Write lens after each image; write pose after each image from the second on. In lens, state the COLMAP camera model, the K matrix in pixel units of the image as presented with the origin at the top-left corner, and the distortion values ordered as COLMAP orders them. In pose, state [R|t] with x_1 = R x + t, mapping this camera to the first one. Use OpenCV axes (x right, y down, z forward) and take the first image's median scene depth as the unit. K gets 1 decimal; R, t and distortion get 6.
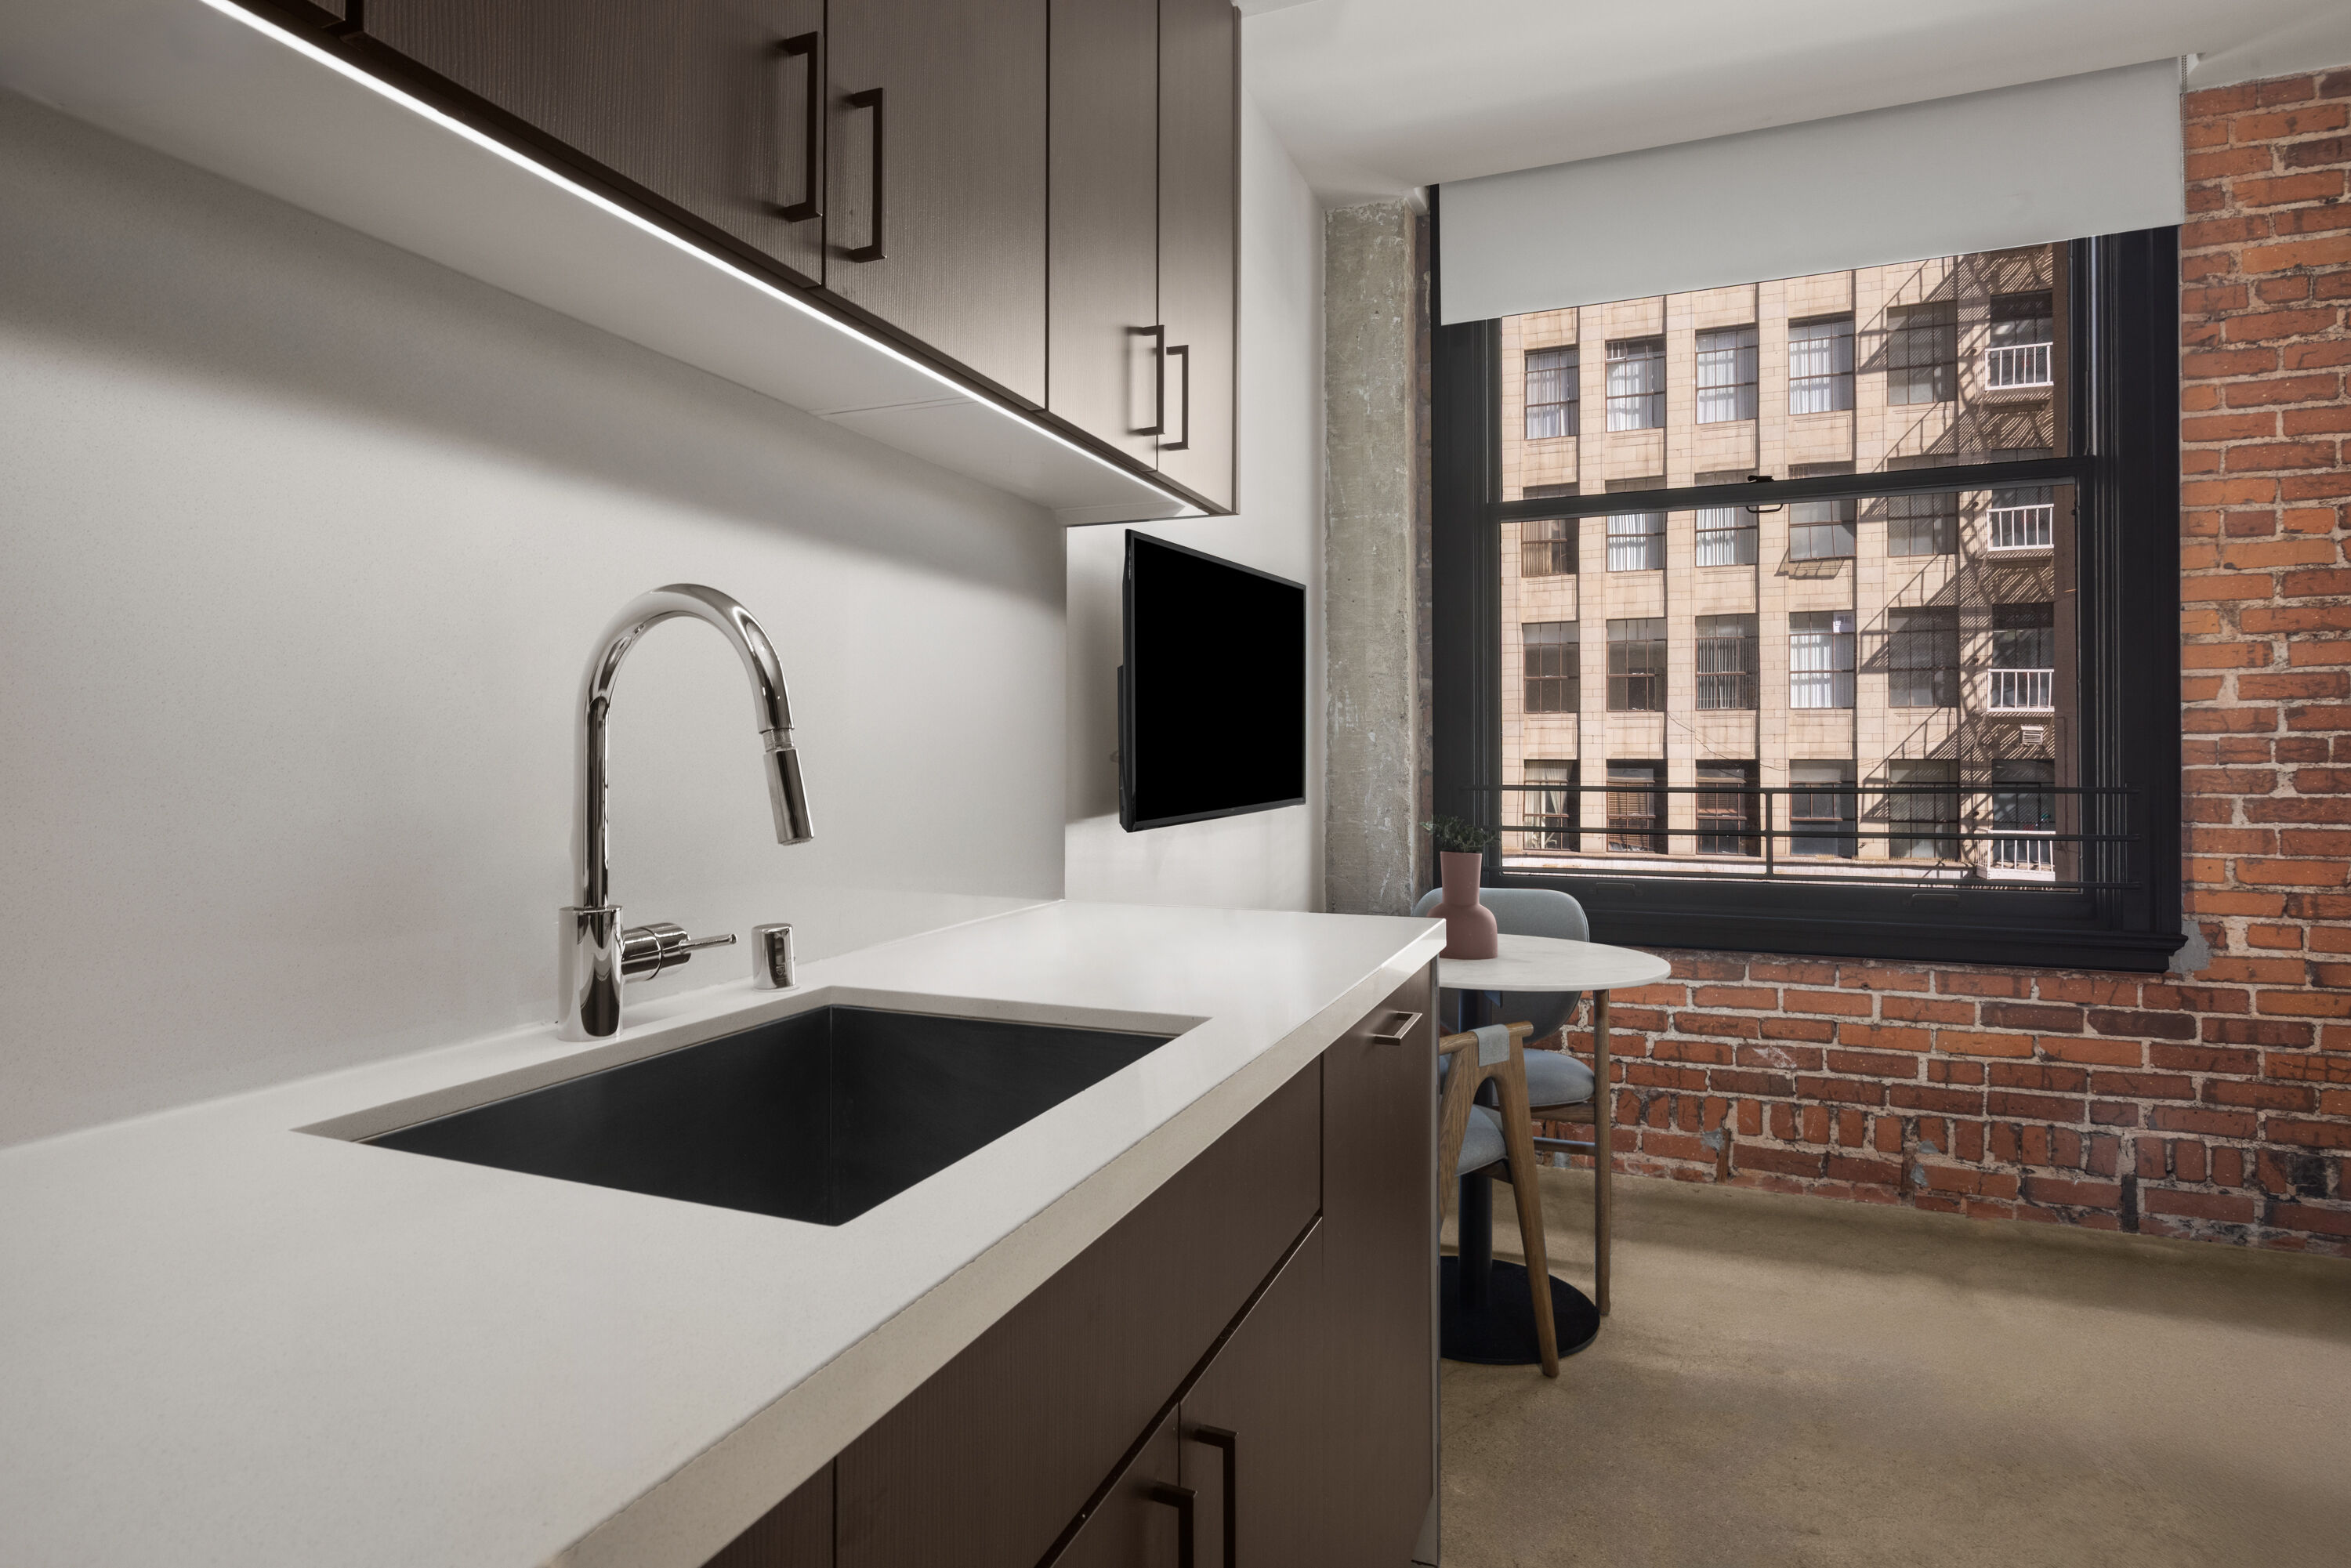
lens RADIAL K [[1256.8, 0, 1179.6], [0, 1256.8, 772.9], [0, 0, 1]] dist [-0.000851, -0.000739]
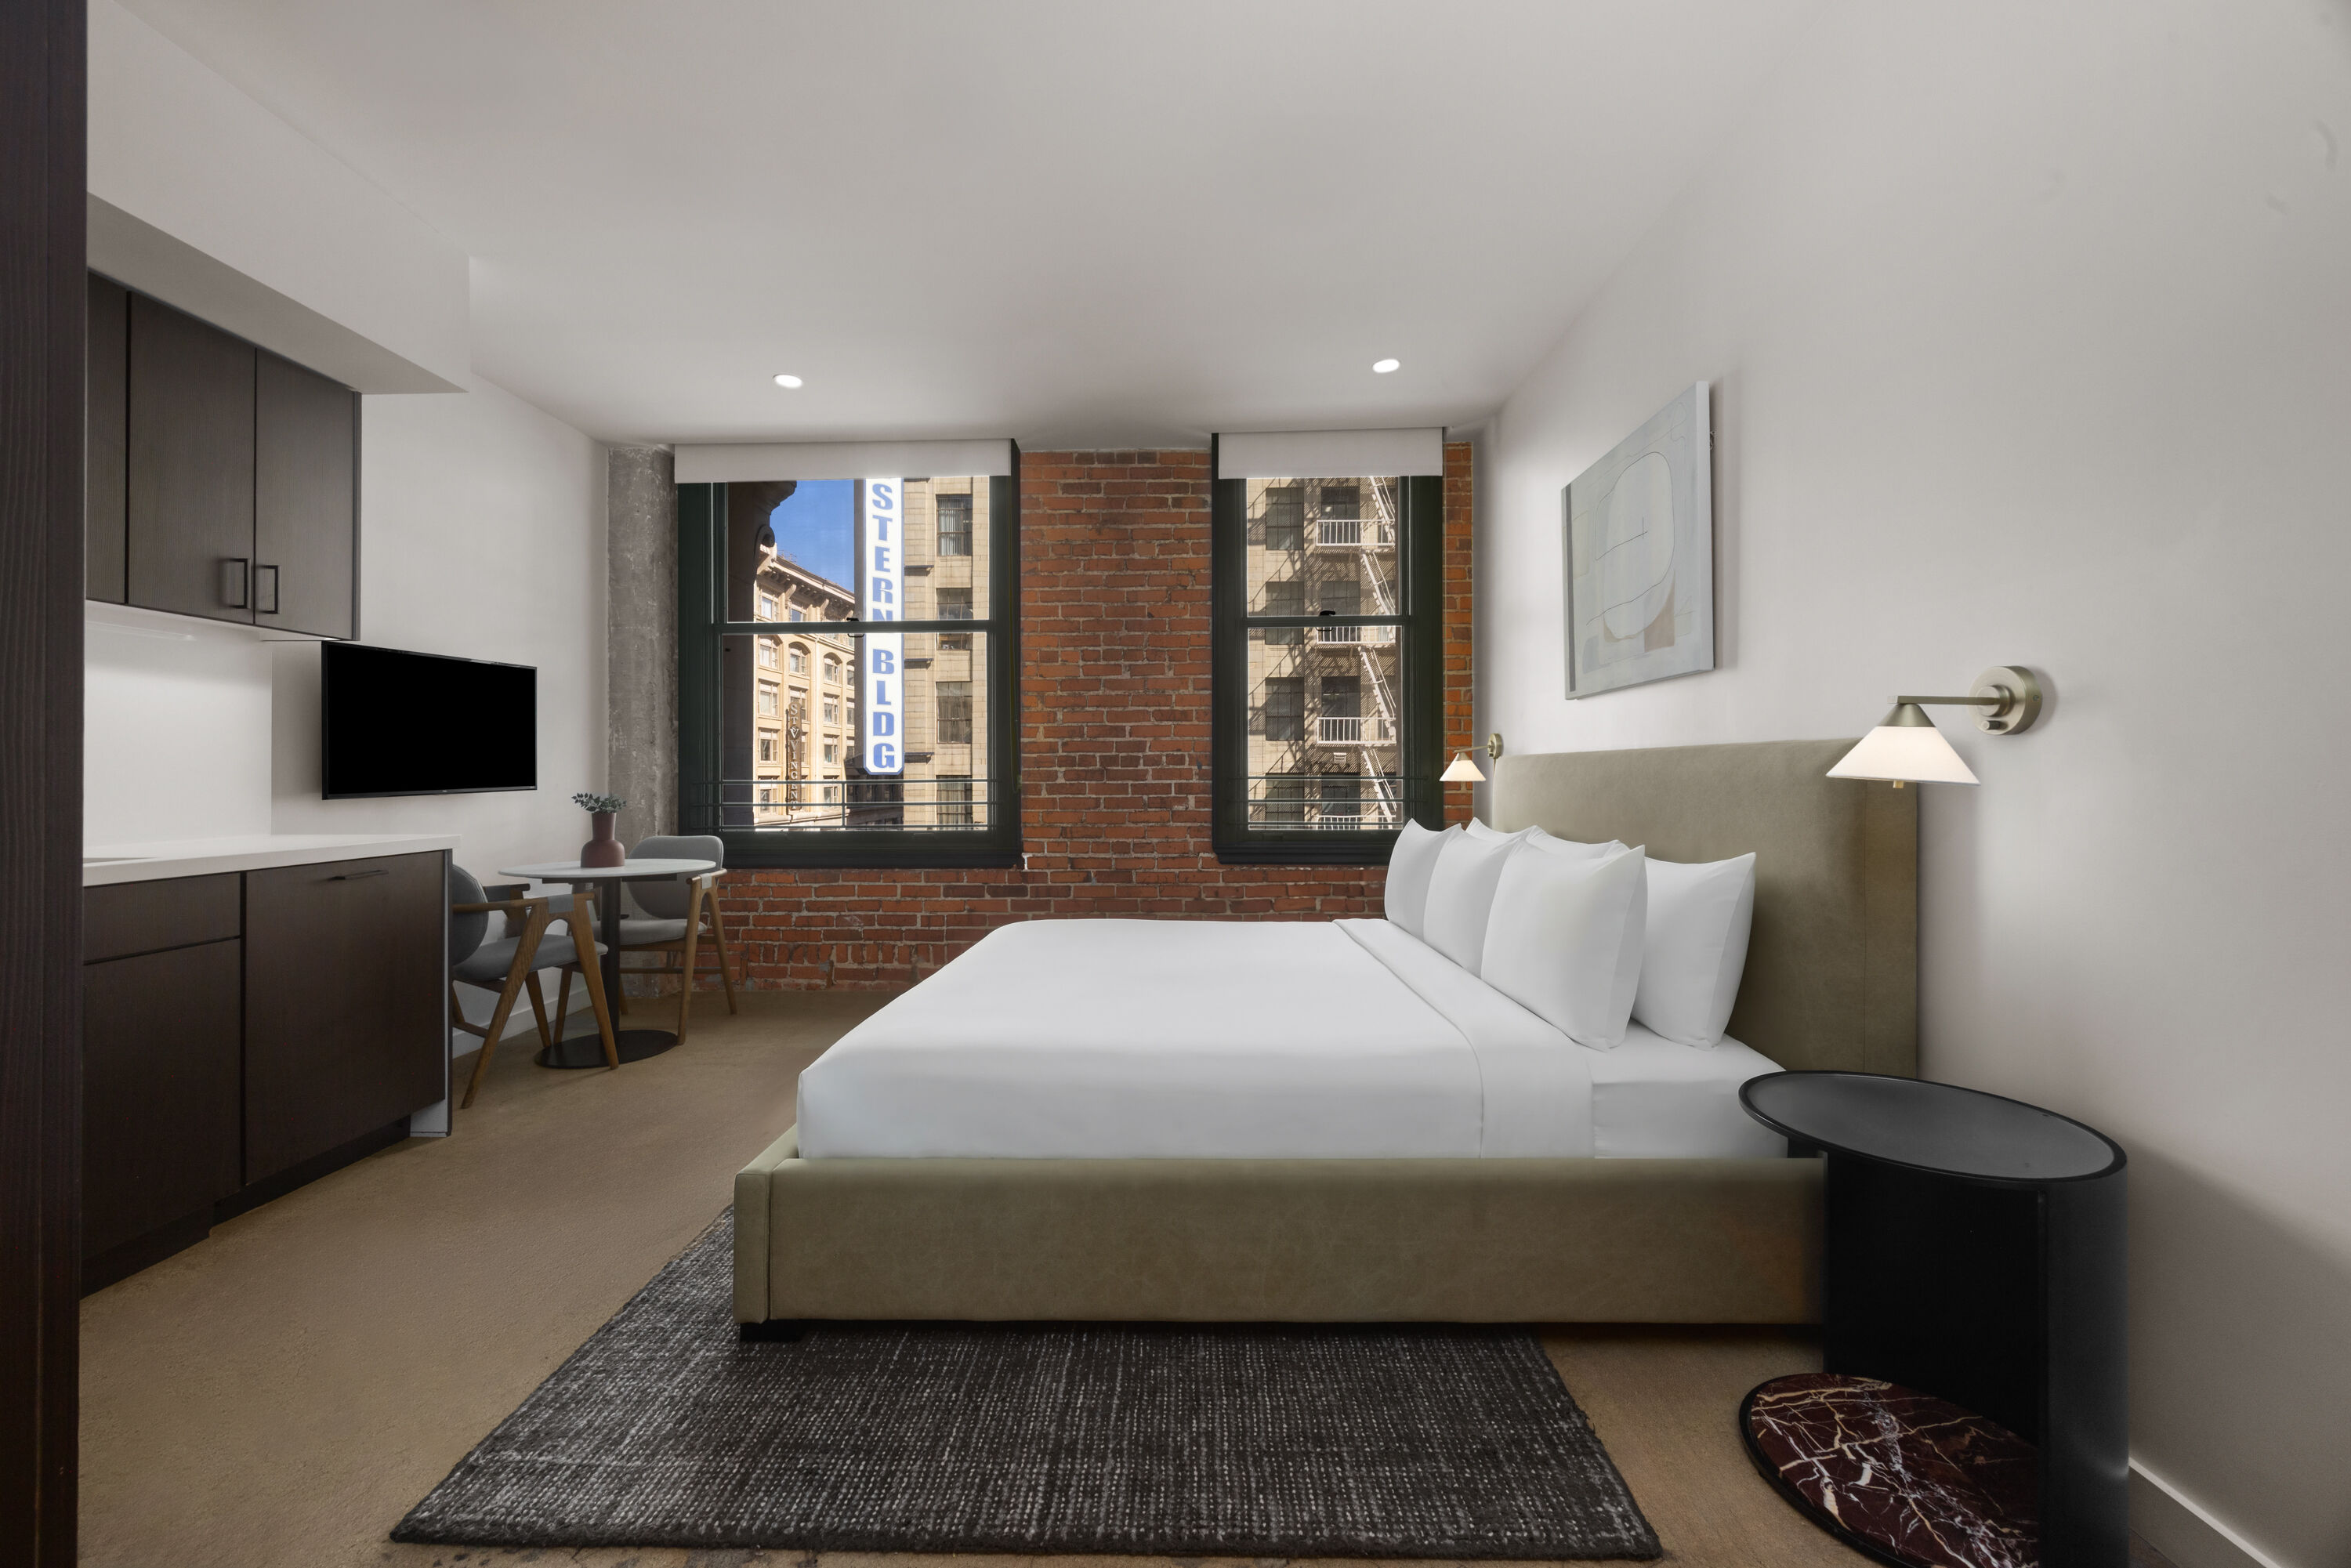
lens RADIAL K [[922.0, 0, 1163.8], [0, 922.0, 778.6], [0, 0, 1]] dist [0.014377, 0.000084]
pose [[0.942935, -0.004526, 0.332946, 0.436782], [0.006924, 0.999958, -0.006015, 0.019438], [-0.332905, 0.007977, 0.942927, -0.481448]]
